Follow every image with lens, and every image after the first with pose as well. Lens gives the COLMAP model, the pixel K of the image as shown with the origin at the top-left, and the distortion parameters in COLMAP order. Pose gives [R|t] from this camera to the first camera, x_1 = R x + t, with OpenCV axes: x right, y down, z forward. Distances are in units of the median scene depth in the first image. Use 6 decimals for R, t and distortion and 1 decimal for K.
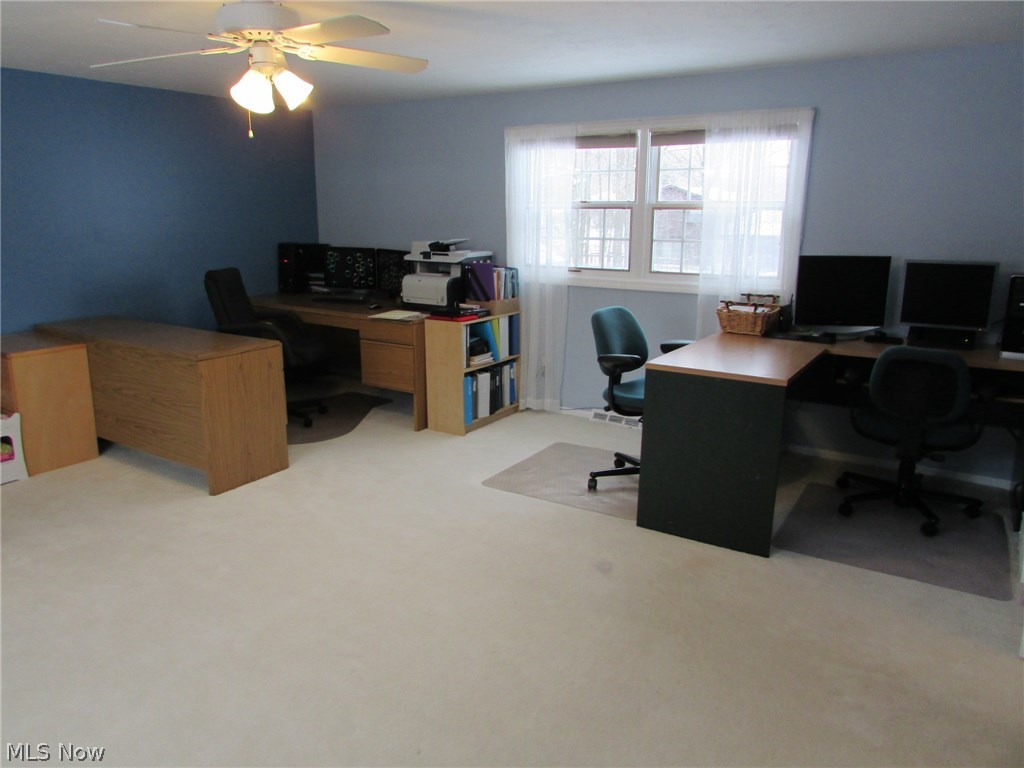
lens RADIAL K [[730.5, 0, 512.0], [0, 730.5, 384.0], [0, 0, 1]] dist [-0.031777, 0.004021]
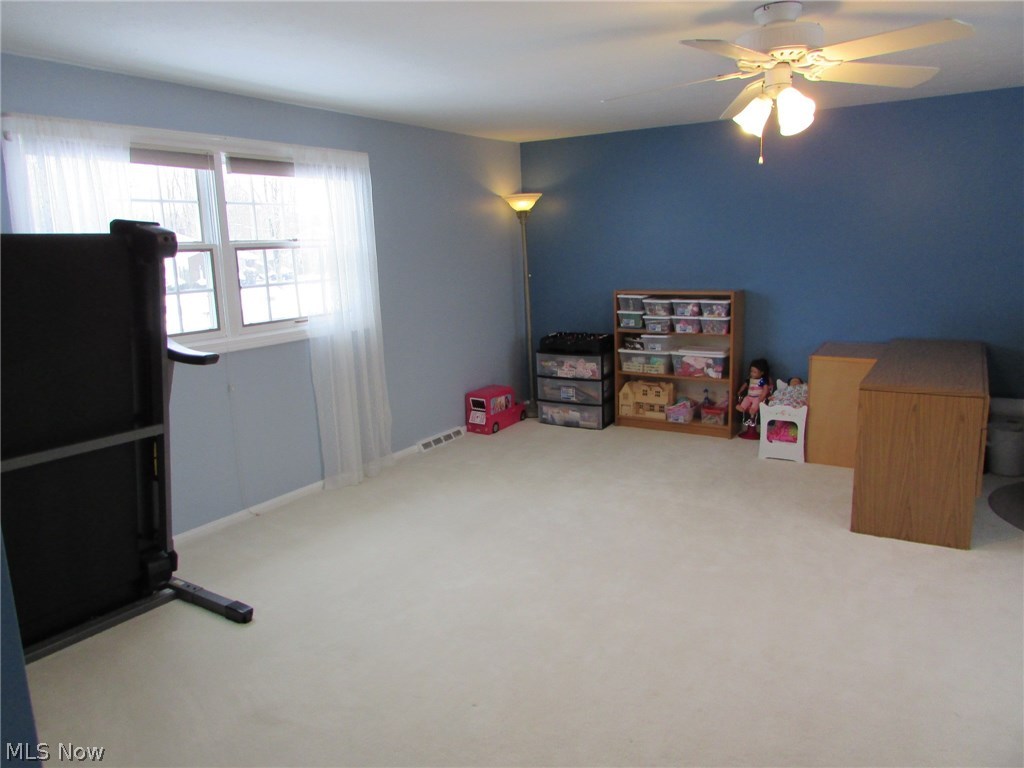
lens RADIAL K [[730.5, 0, 512.0], [0, 730.5, 384.0], [0, 0, 1]] dist [-0.031777, 0.004021]
pose [[-0.012124, -0.204658, 0.978758, -0.635209], [0.241154, 0.949339, 0.201494, -0.186925], [-0.970411, 0.238475, 0.037844, 0.706072]]
